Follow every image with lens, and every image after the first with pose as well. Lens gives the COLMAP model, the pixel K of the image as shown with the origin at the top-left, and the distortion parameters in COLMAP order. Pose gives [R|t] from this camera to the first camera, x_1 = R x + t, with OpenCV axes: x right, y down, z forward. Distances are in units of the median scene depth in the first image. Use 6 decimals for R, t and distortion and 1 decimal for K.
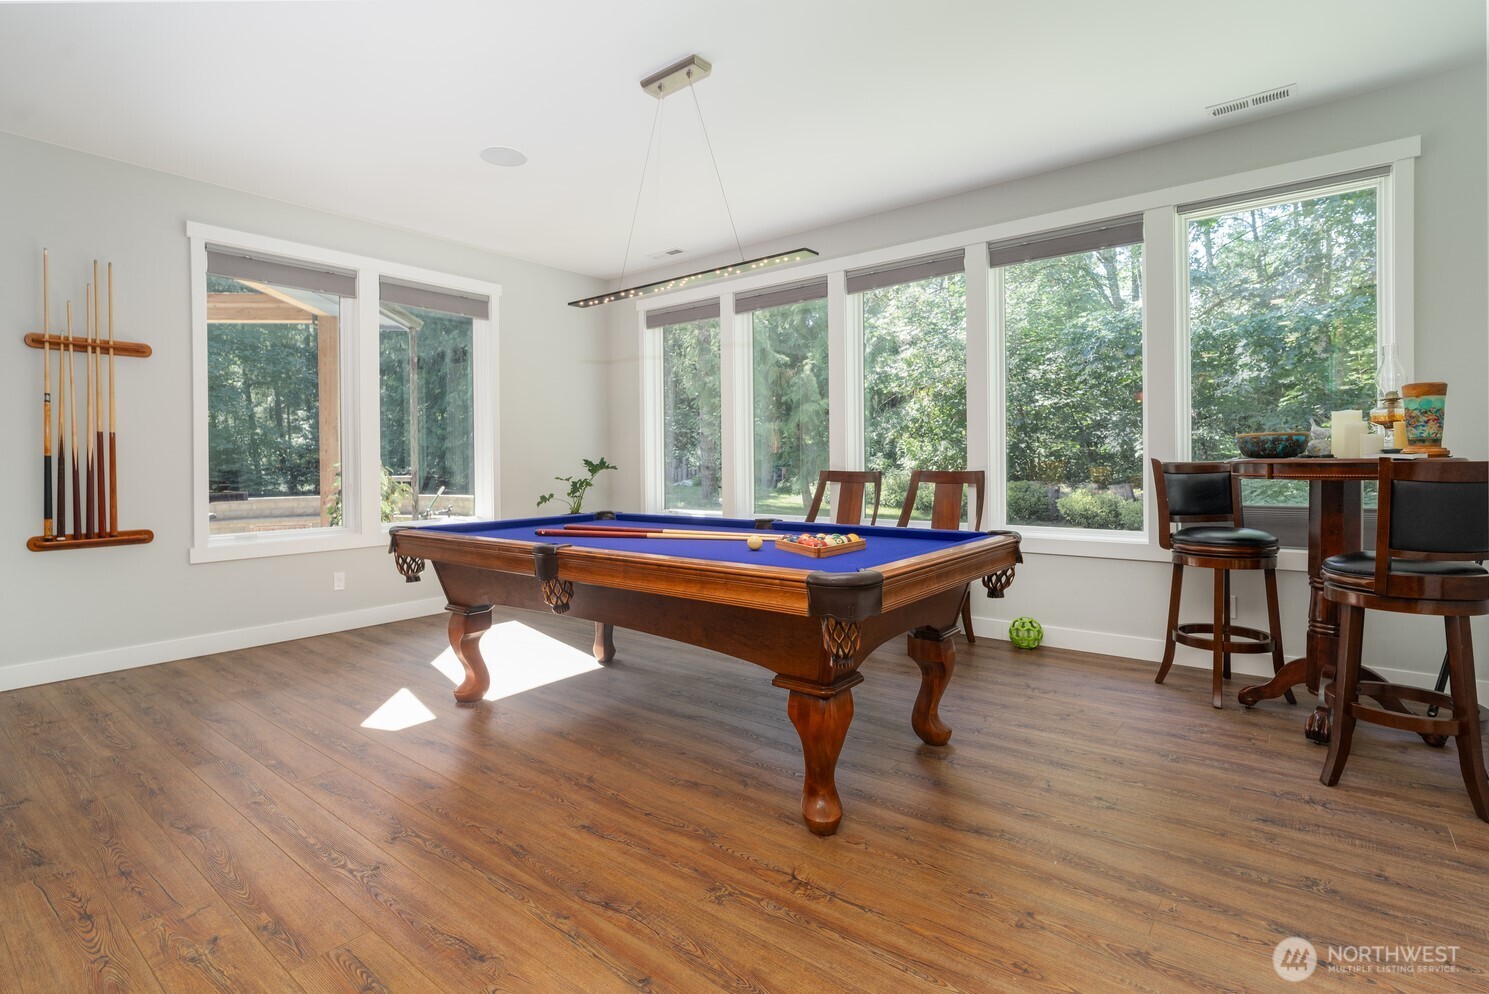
lens RADIAL K [[702.0, 0, 707.3], [0, 702.0, 470.2], [0, 0, 1]] dist [0.003413, 0.000489]
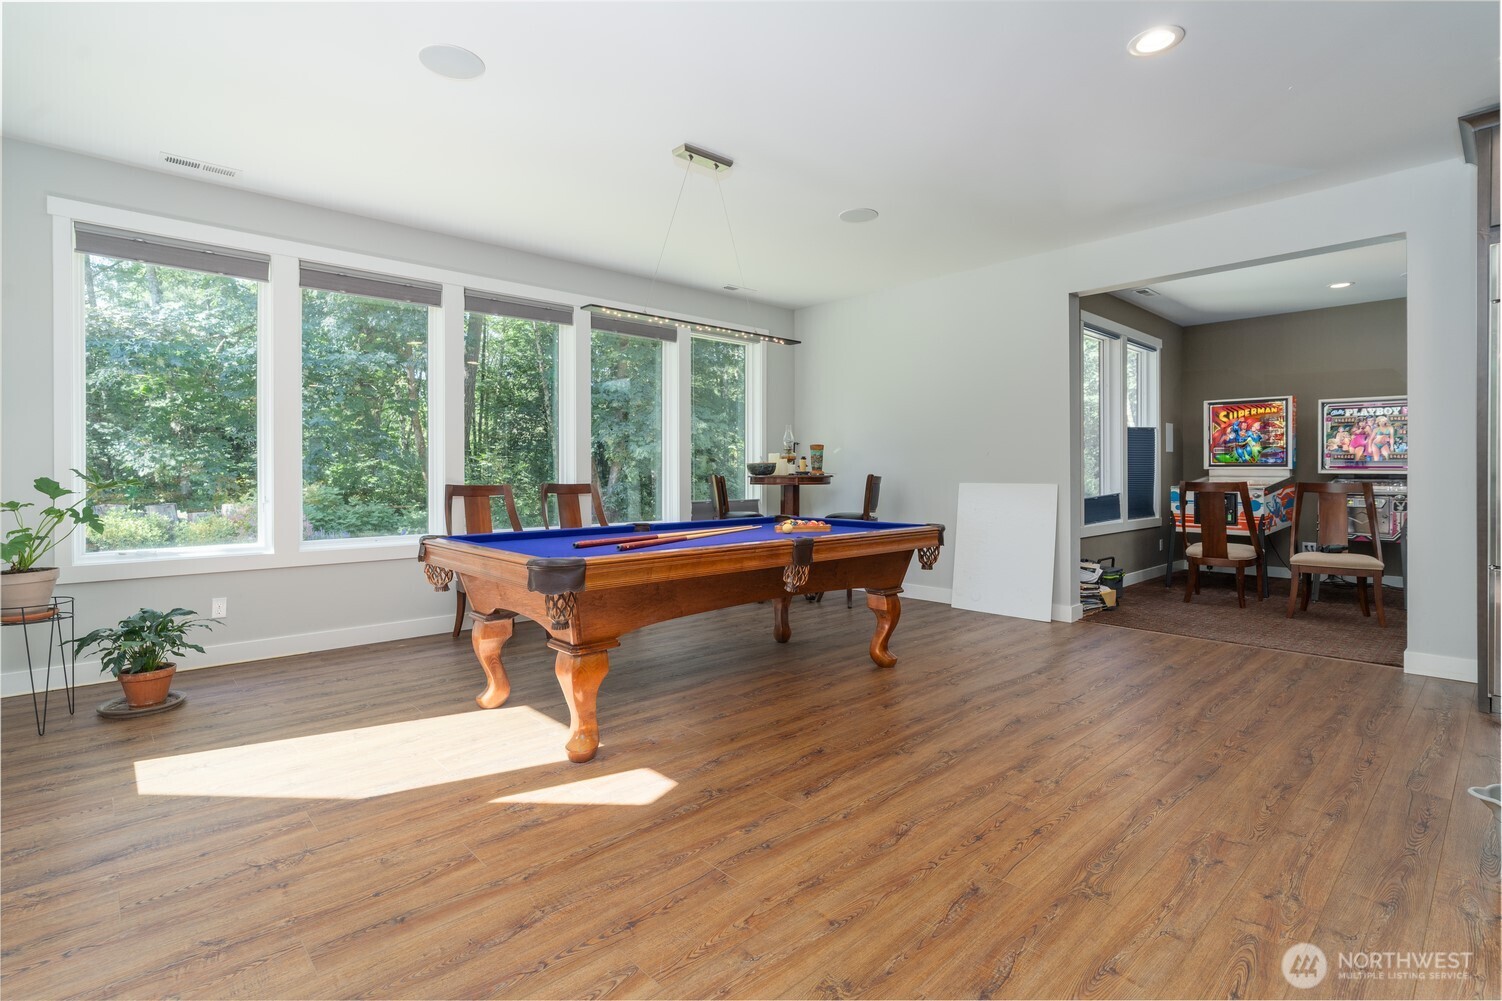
lens RADIAL K [[708.1, 0, 746.2], [0, 708.1, 484.3], [0, 0, 1]] dist [0.003413, 0.000489]
pose [[0.153355, -0.004776, 0.988160, -1.571227], [0.013964, 0.999899, 0.002666, 0.004124], [-0.988072, 0.013390, 0.153407, 0.935581]]
